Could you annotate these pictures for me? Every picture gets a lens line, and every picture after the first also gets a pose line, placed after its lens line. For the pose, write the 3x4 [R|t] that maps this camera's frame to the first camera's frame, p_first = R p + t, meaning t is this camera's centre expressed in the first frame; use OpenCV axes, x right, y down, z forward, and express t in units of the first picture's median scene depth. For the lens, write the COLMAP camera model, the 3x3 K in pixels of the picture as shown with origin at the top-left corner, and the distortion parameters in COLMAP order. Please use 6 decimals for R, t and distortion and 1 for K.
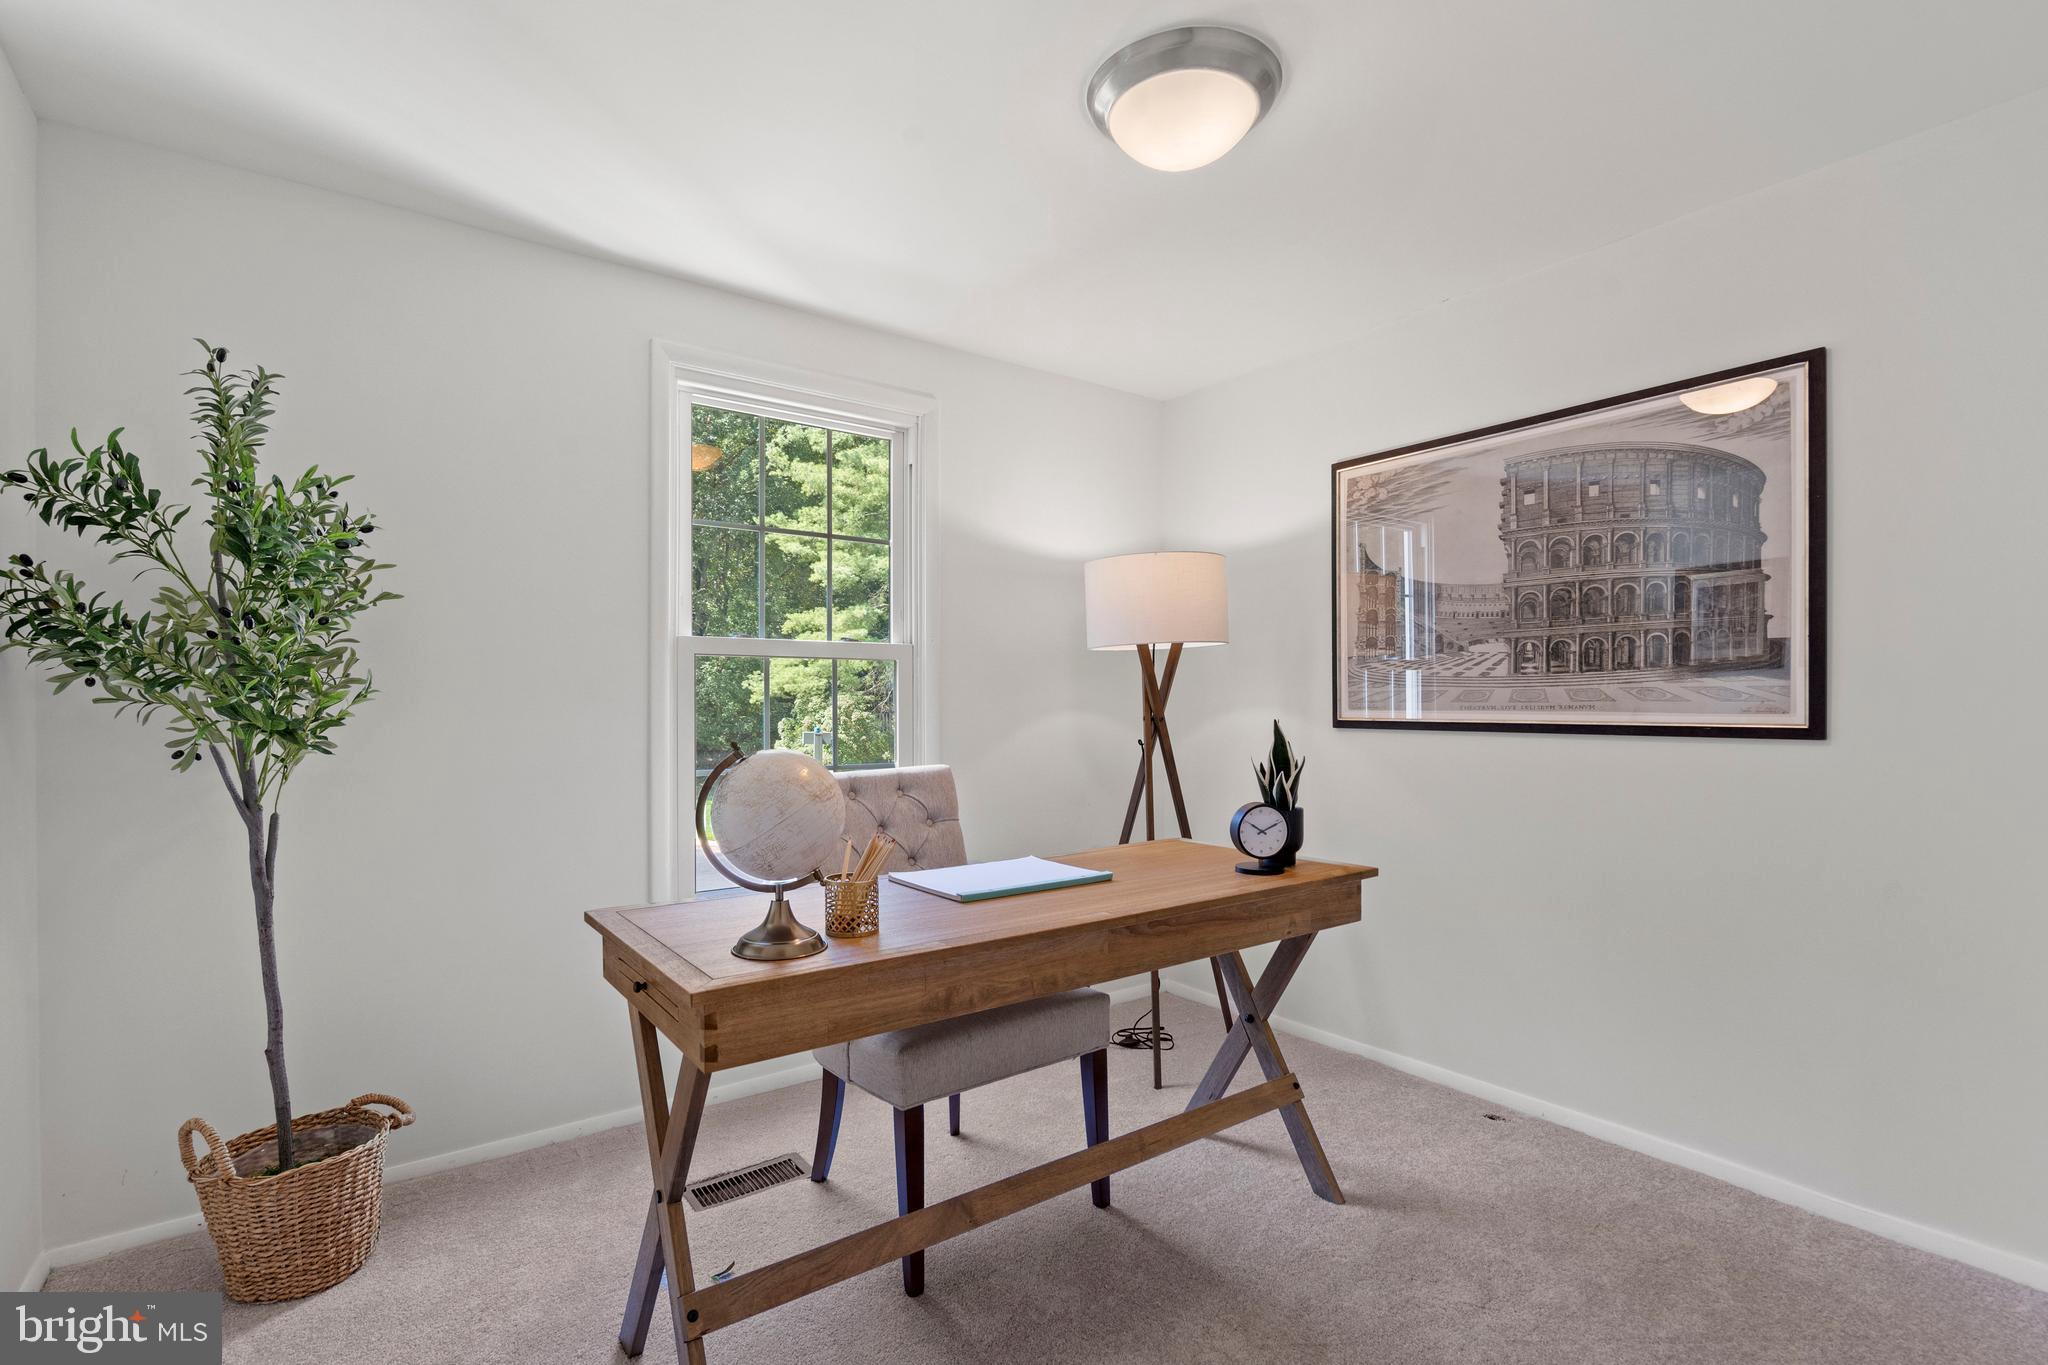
lens RADIAL K [[956.0, 0, 1027.7], [0, 956.0, 693.6], [0, 0, 1]] dist [-0.000851, 0.000355]
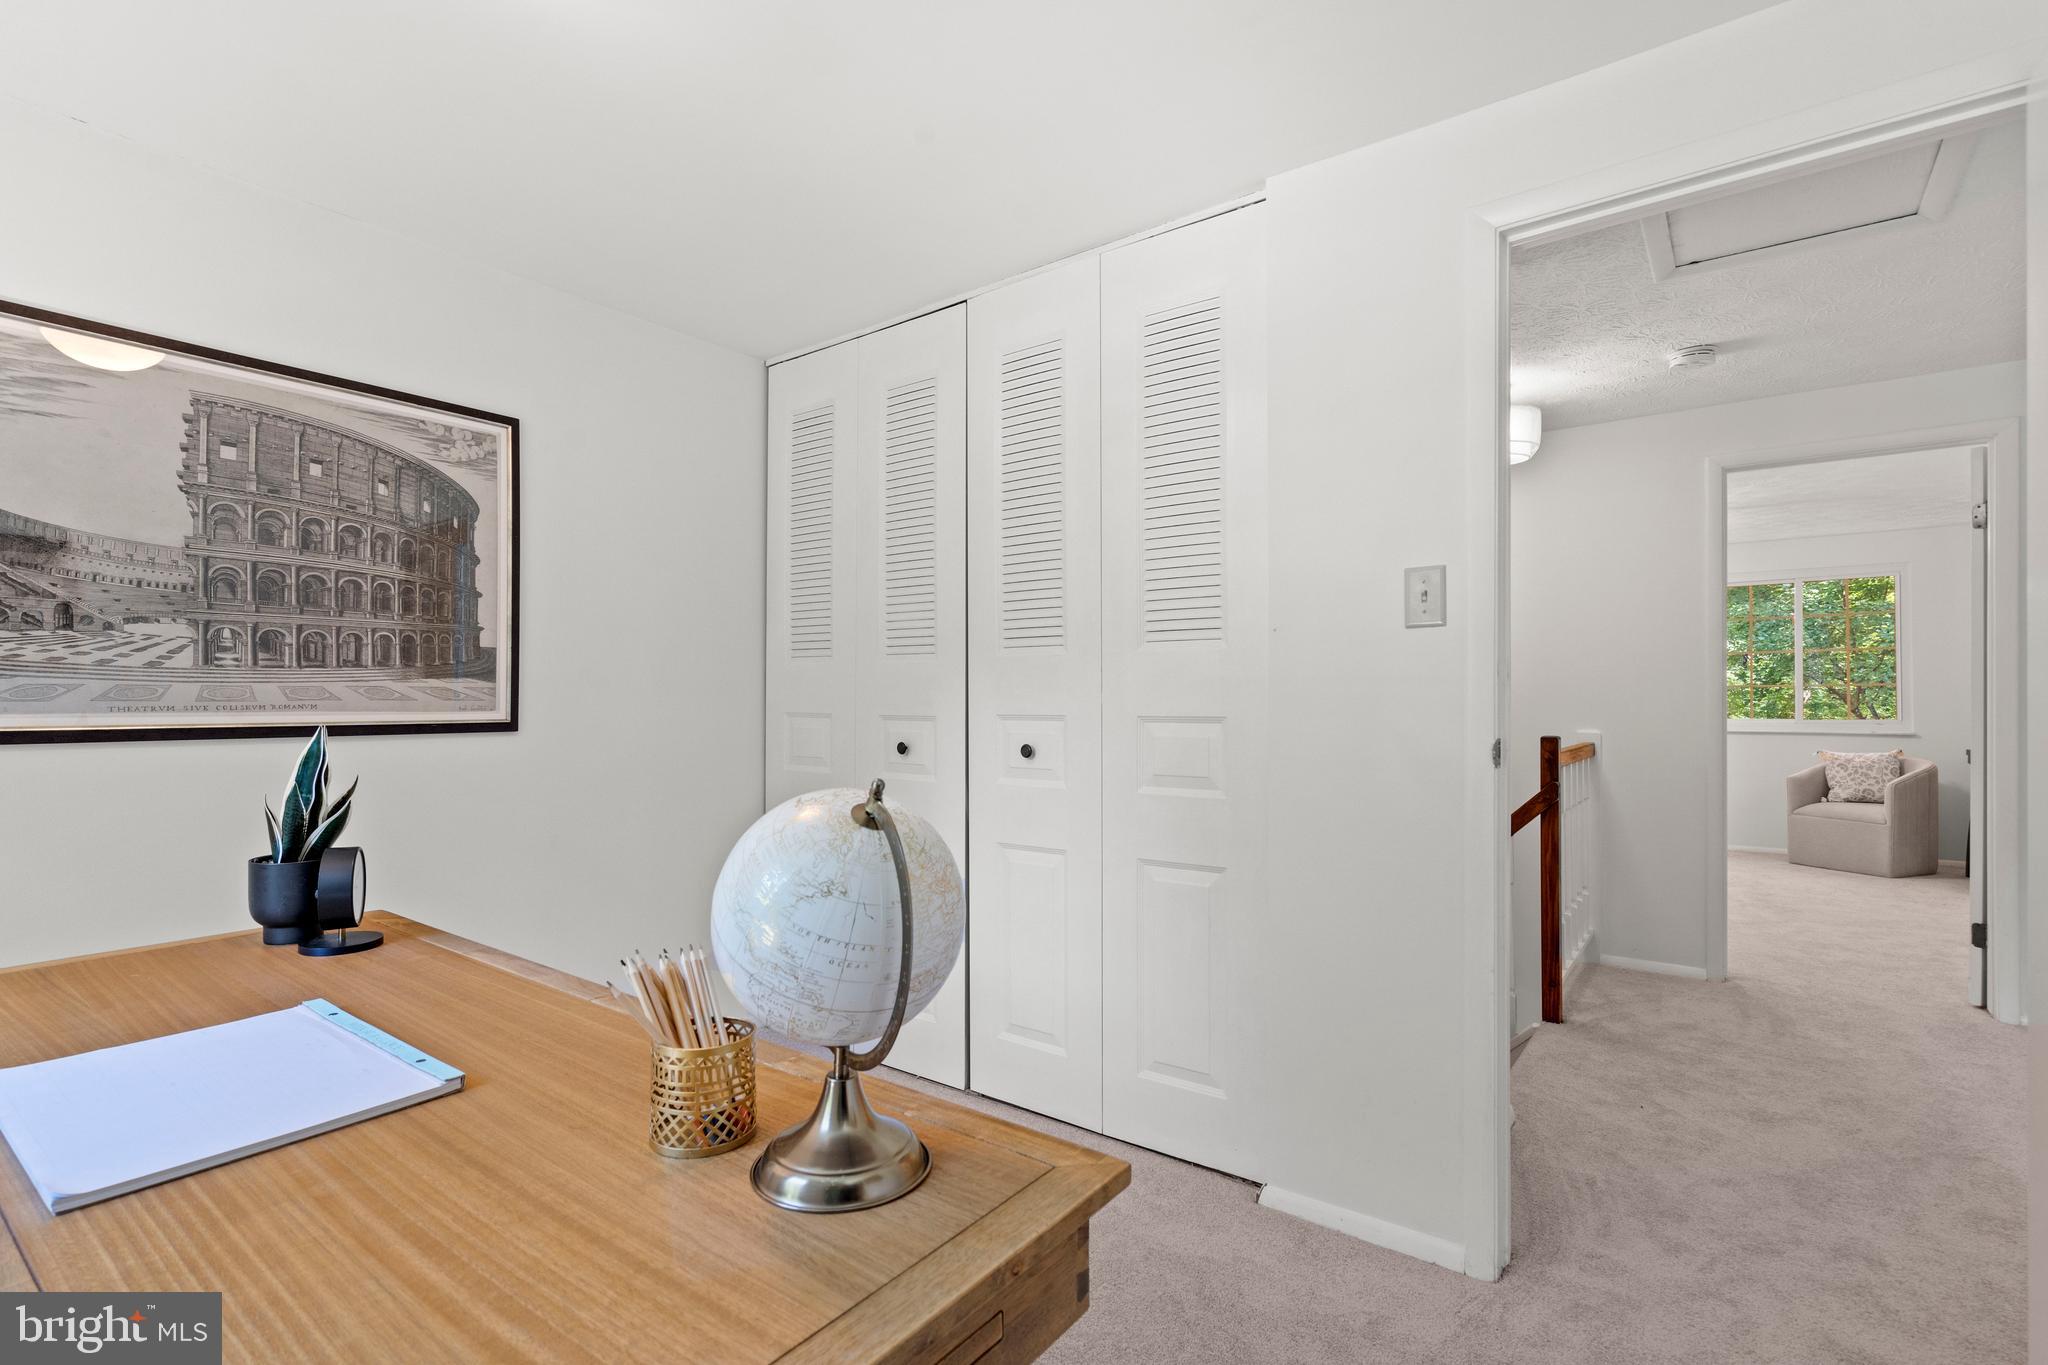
lens RADIAL K [[948.5, 0, 1028.0], [0, 948.5, 707.1], [0, 0, 1]] dist [0.000917, 0.000459]
pose [[-0.290016, -0.001277, 0.957021, -0.471690], [-0.003103, 0.999995, 0.000394, 0.012057], [-0.957017, -0.002855, -0.290018, 0.608239]]
